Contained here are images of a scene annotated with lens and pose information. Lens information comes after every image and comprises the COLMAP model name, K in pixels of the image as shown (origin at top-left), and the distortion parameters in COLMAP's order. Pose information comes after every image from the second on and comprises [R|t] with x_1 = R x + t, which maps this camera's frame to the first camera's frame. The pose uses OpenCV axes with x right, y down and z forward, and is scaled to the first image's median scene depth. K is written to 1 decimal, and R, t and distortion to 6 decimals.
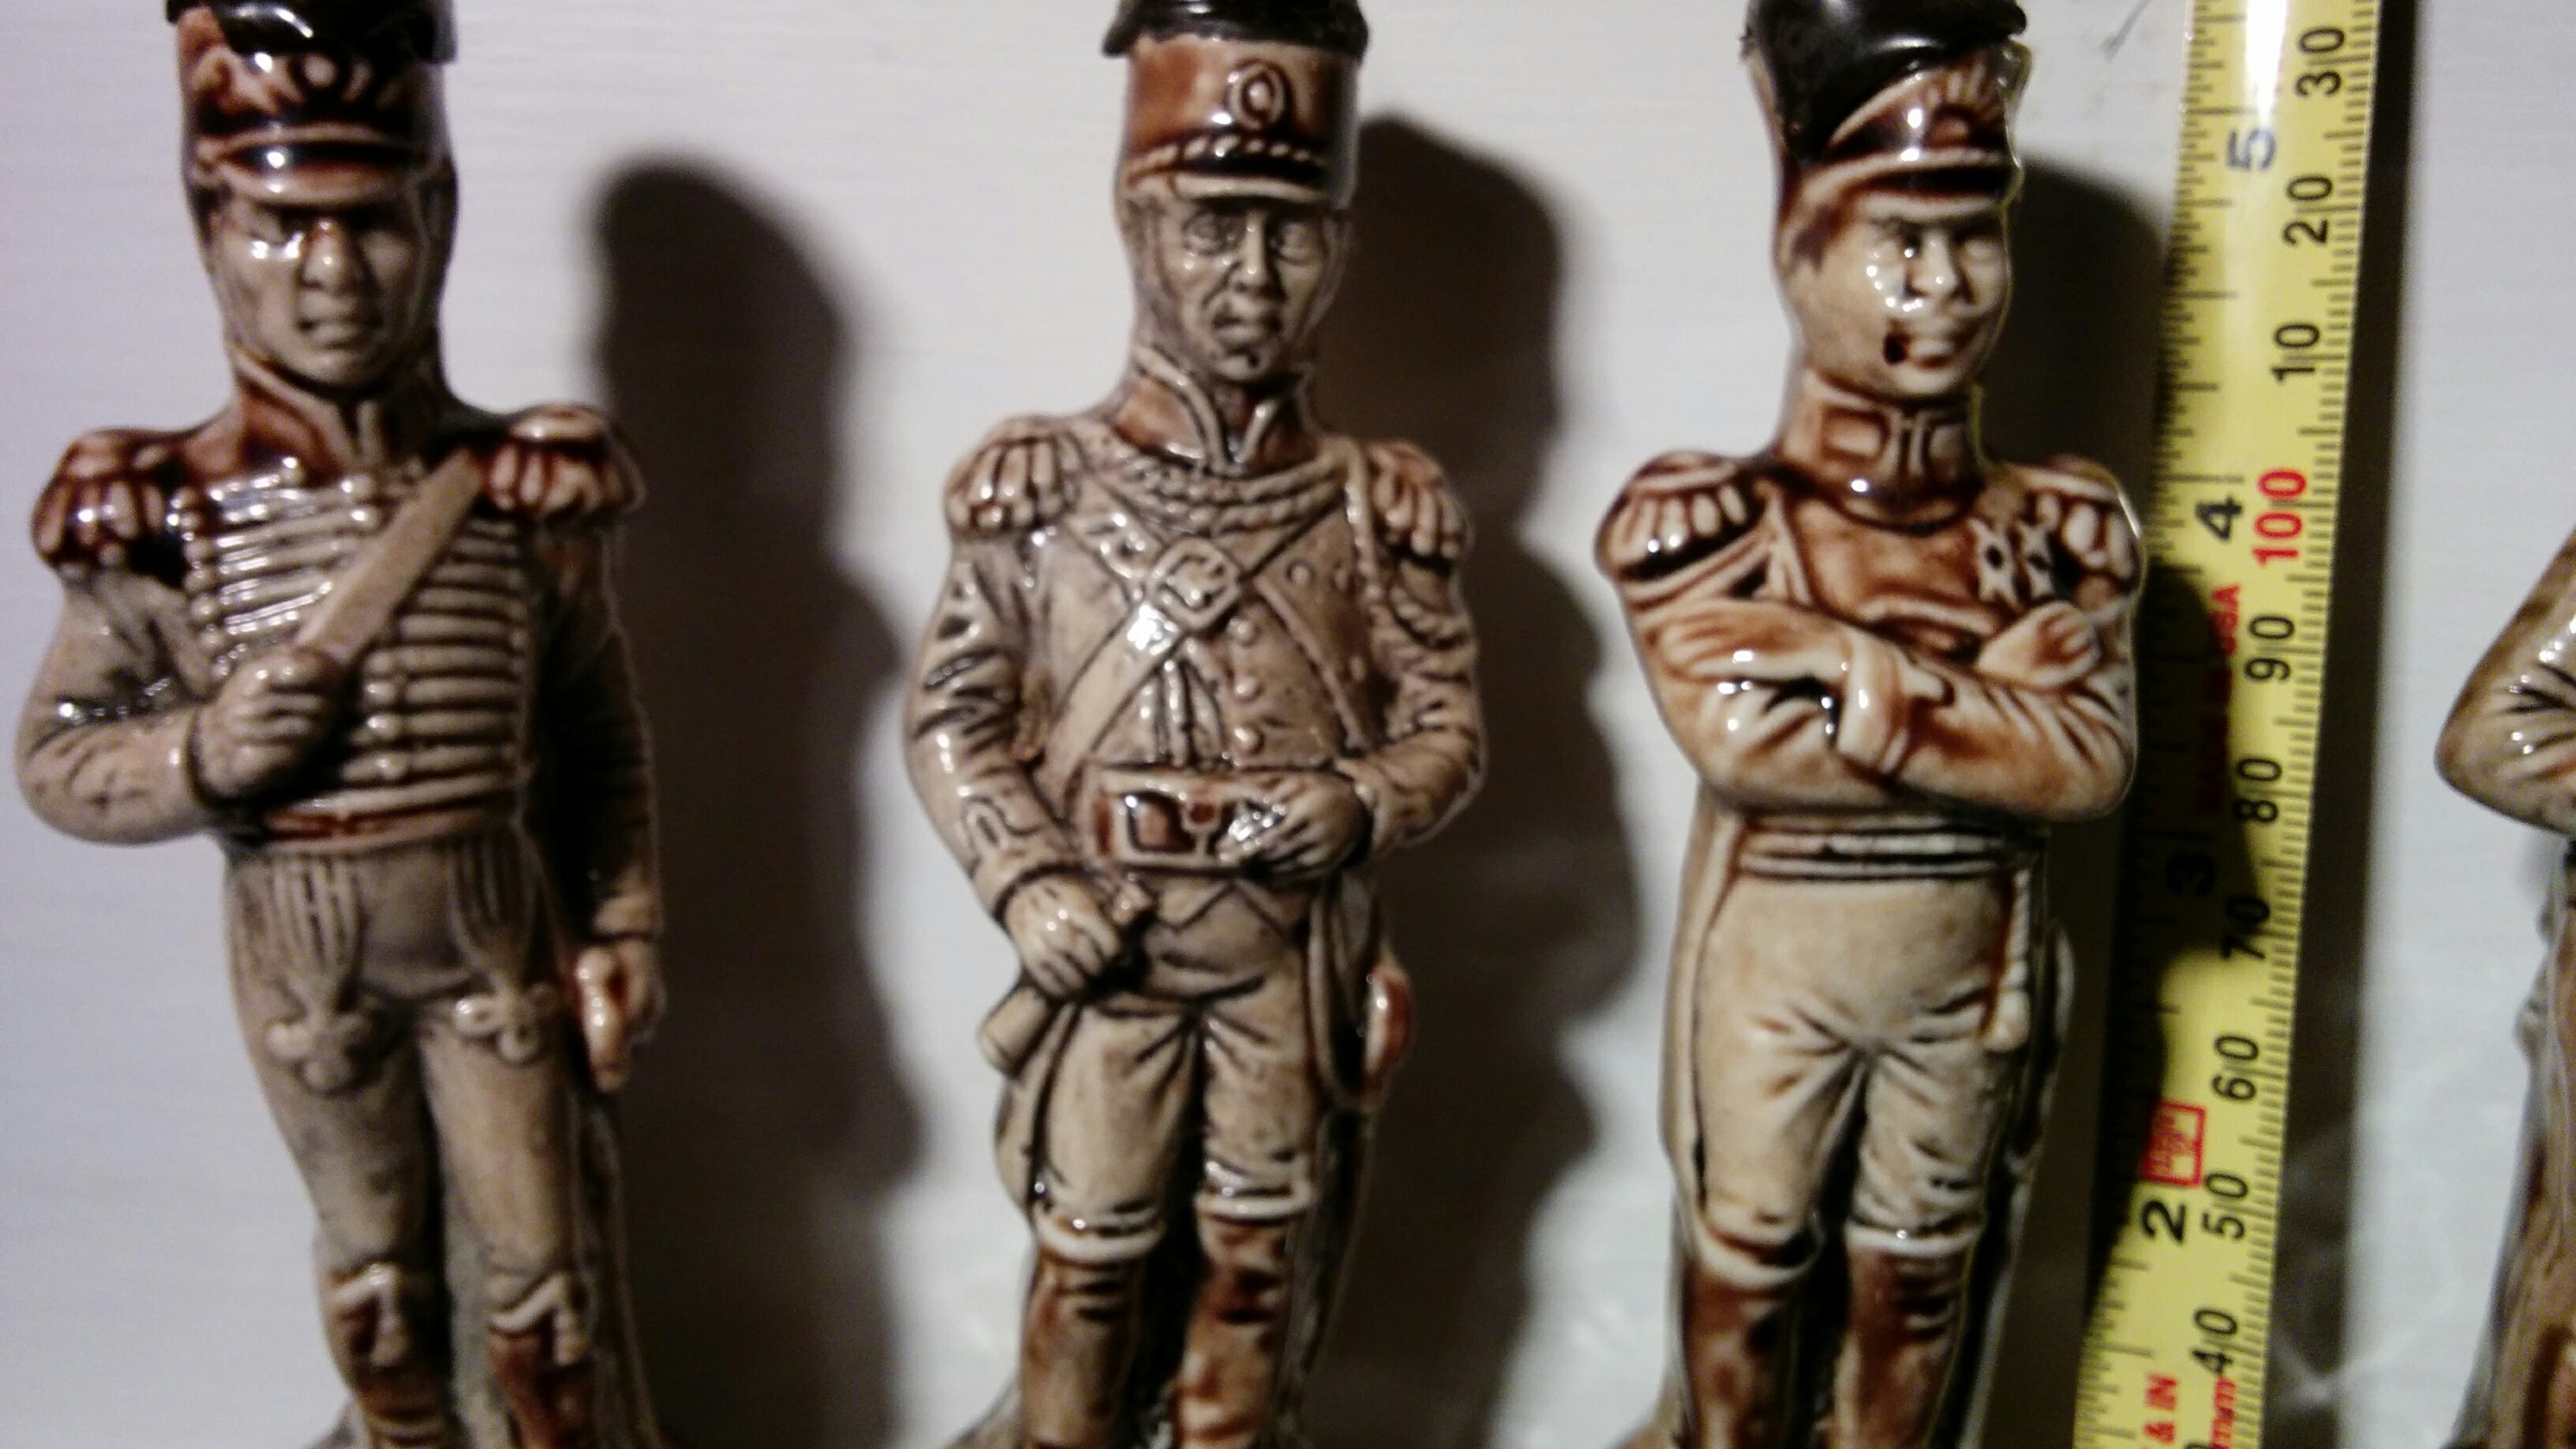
lens RADIAL K [[2358.9, 0, 1250.0], [0, 2358.9, 718.0], [0, 0, 1]] dist [0.044905, 0.000000]
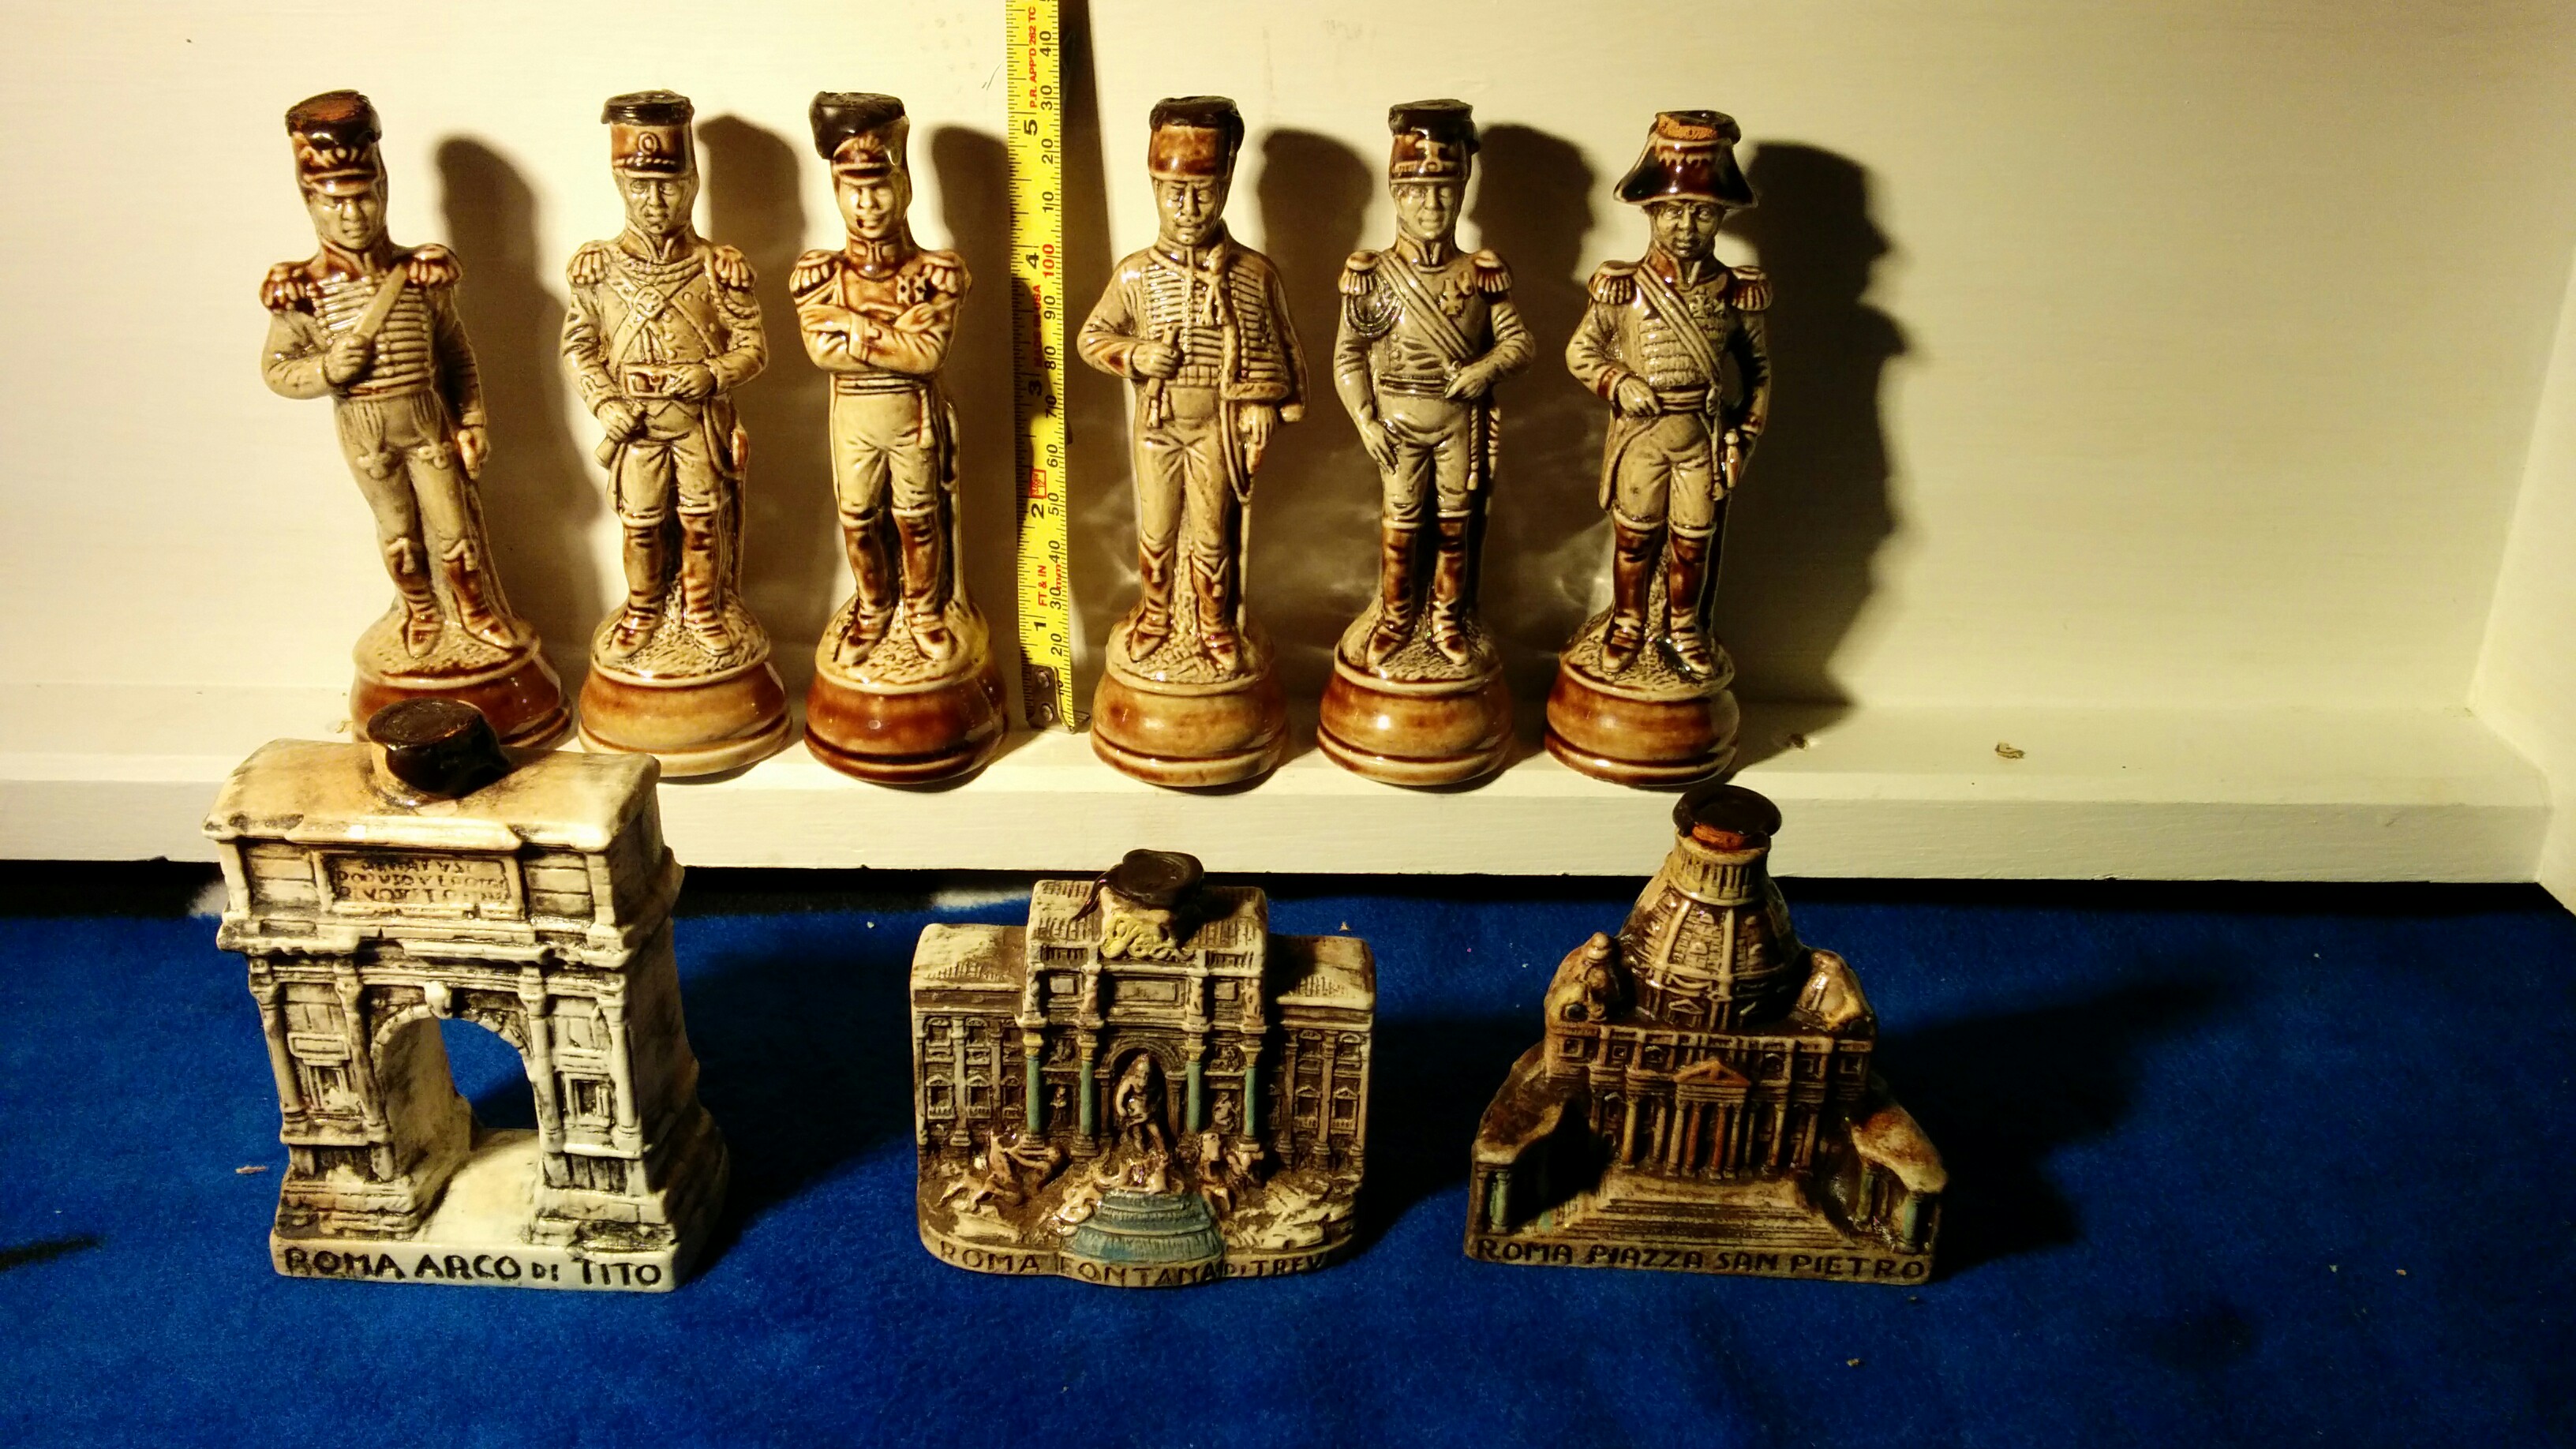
lens RADIAL K [[2358.9, 0, 1310.3], [0, 2358.9, 757.9], [0, 0, 1]] dist [0.044905, 0.000000]
pose [[0.998409, -0.039715, 0.040035, 0.670509], [0.030110, 0.975702, 0.217022, -0.119775], [-0.047682, -0.215471, 0.975345, -2.113110]]
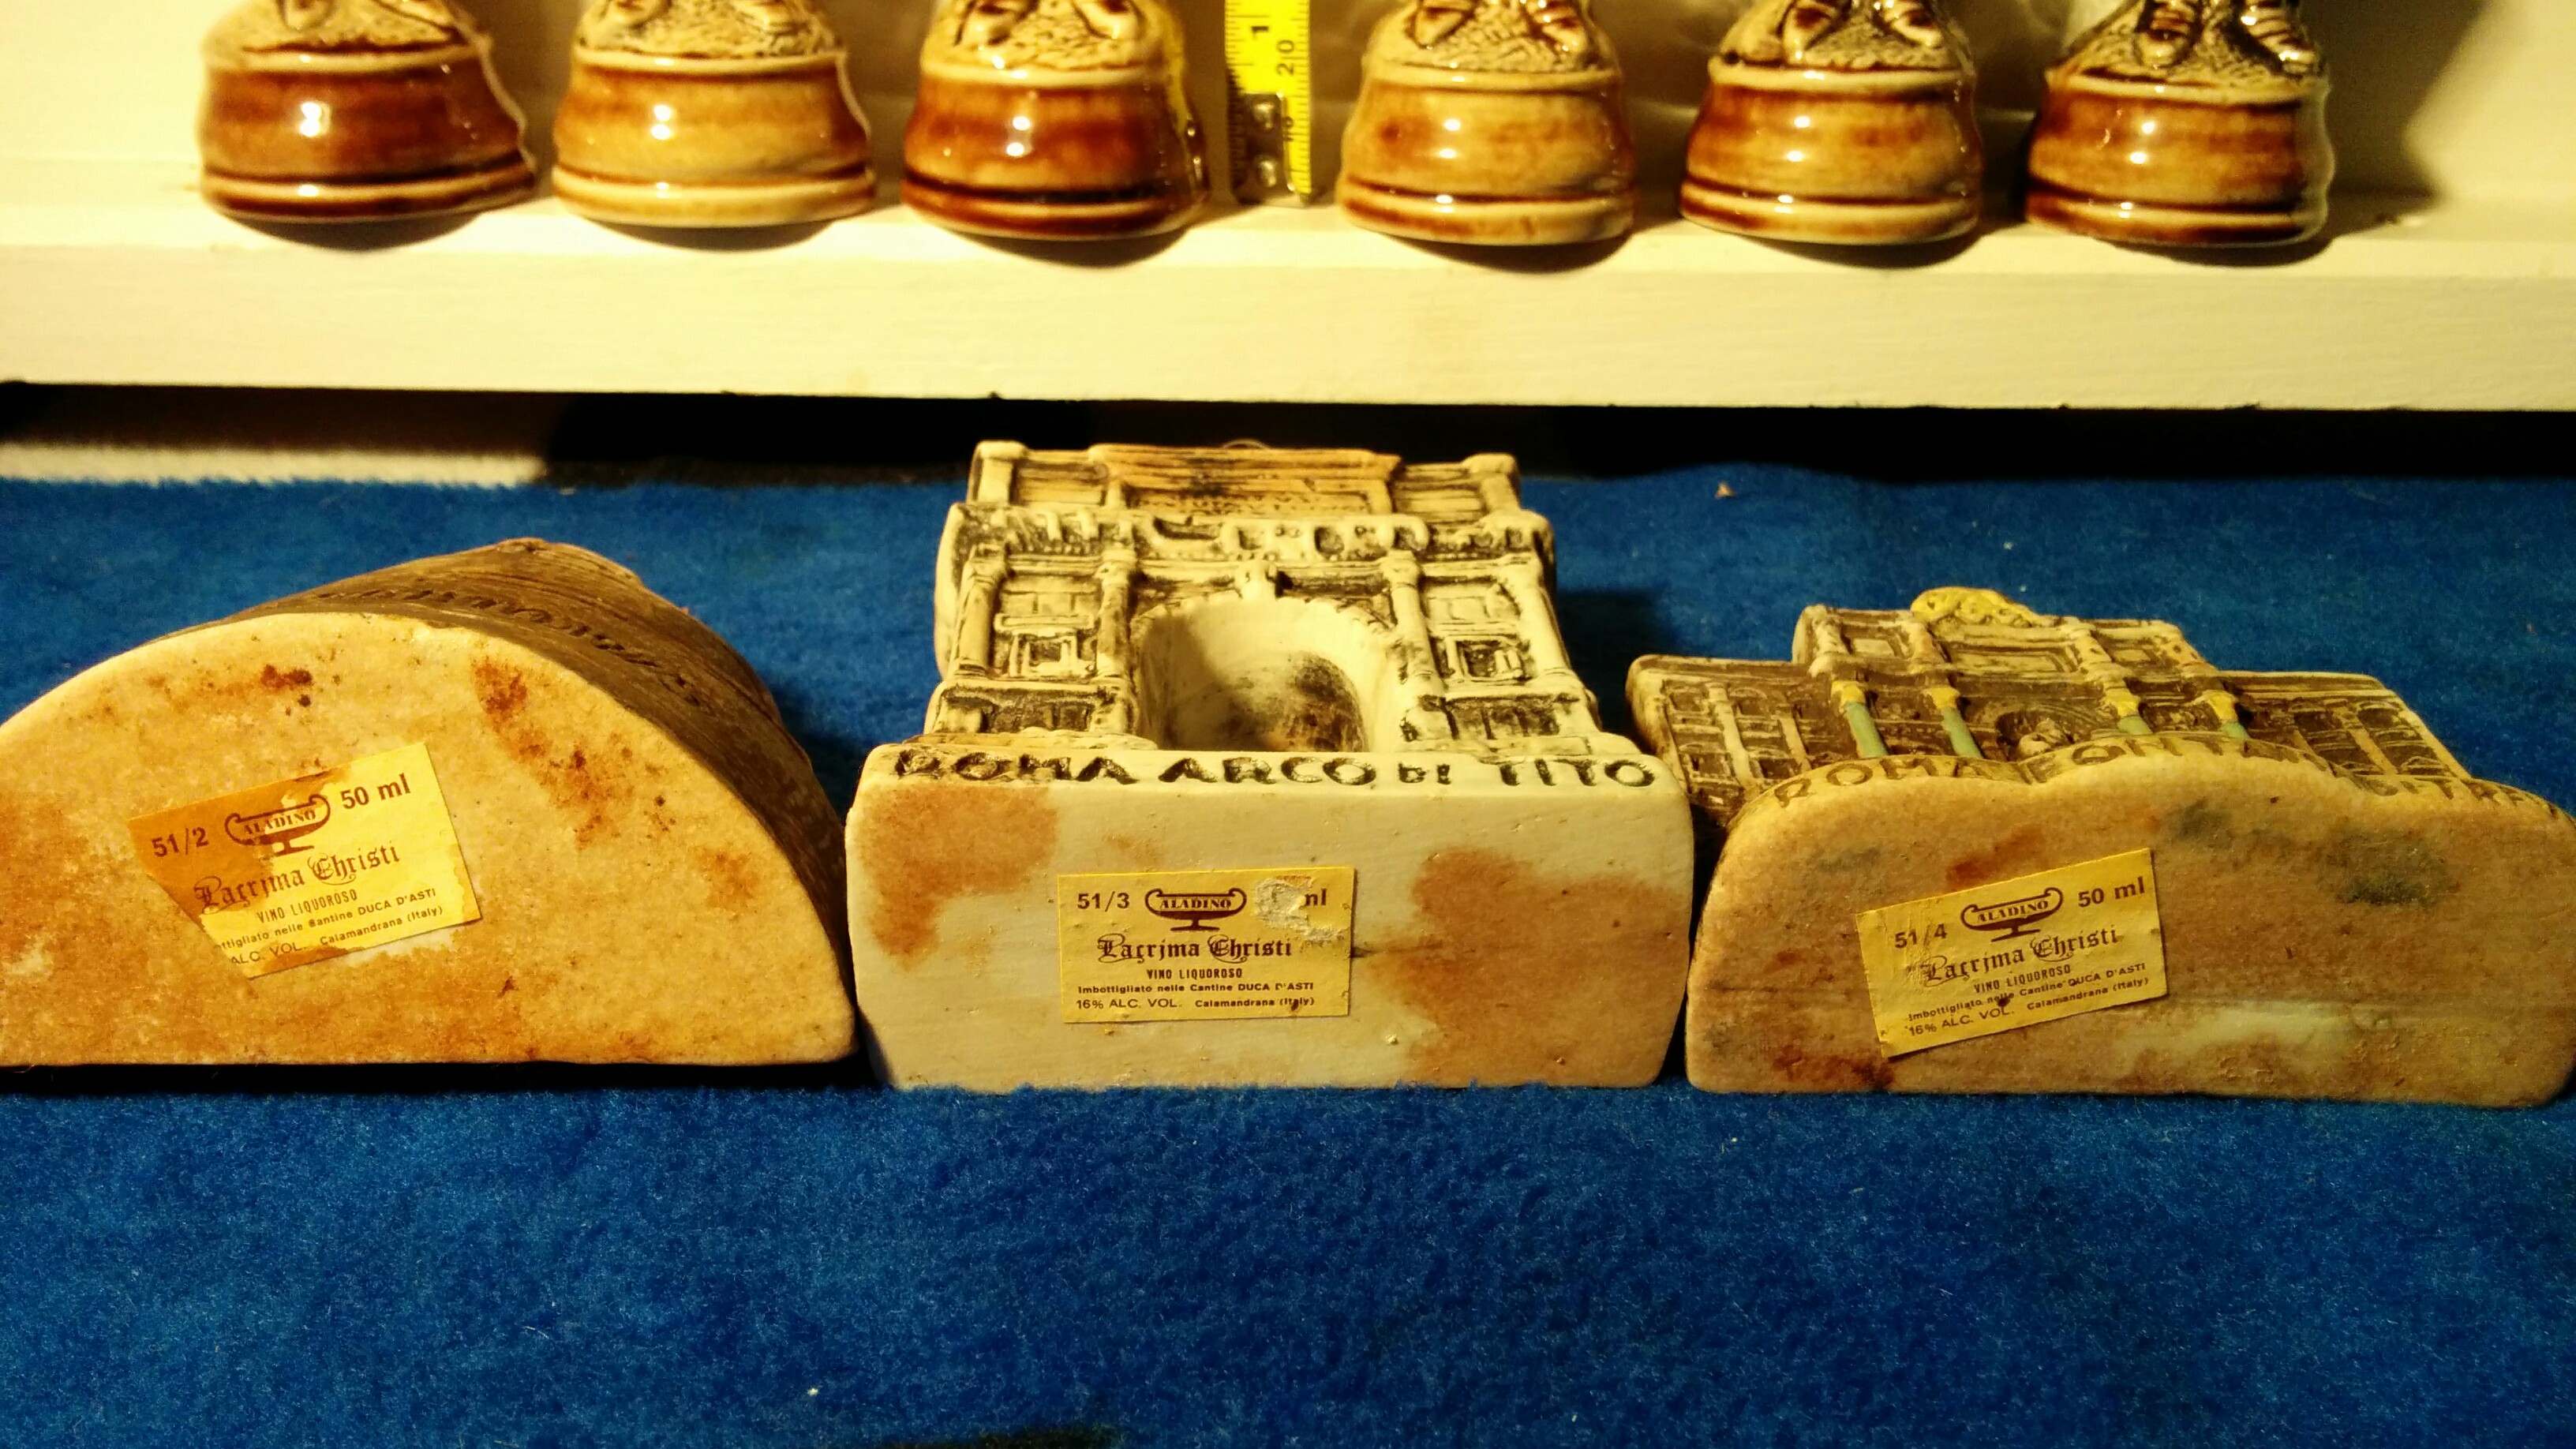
lens RADIAL K [[2358.9, 0, 1266.2], [0, 2358.9, 784.9], [0, 0, 1]] dist [0.044905, 0.000000]
pose [[0.996800, -0.046121, 0.065290, 0.266263], [0.033460, 0.982505, 0.183205, 0.684664], [-0.072597, -0.180435, 0.980904, -1.087049]]
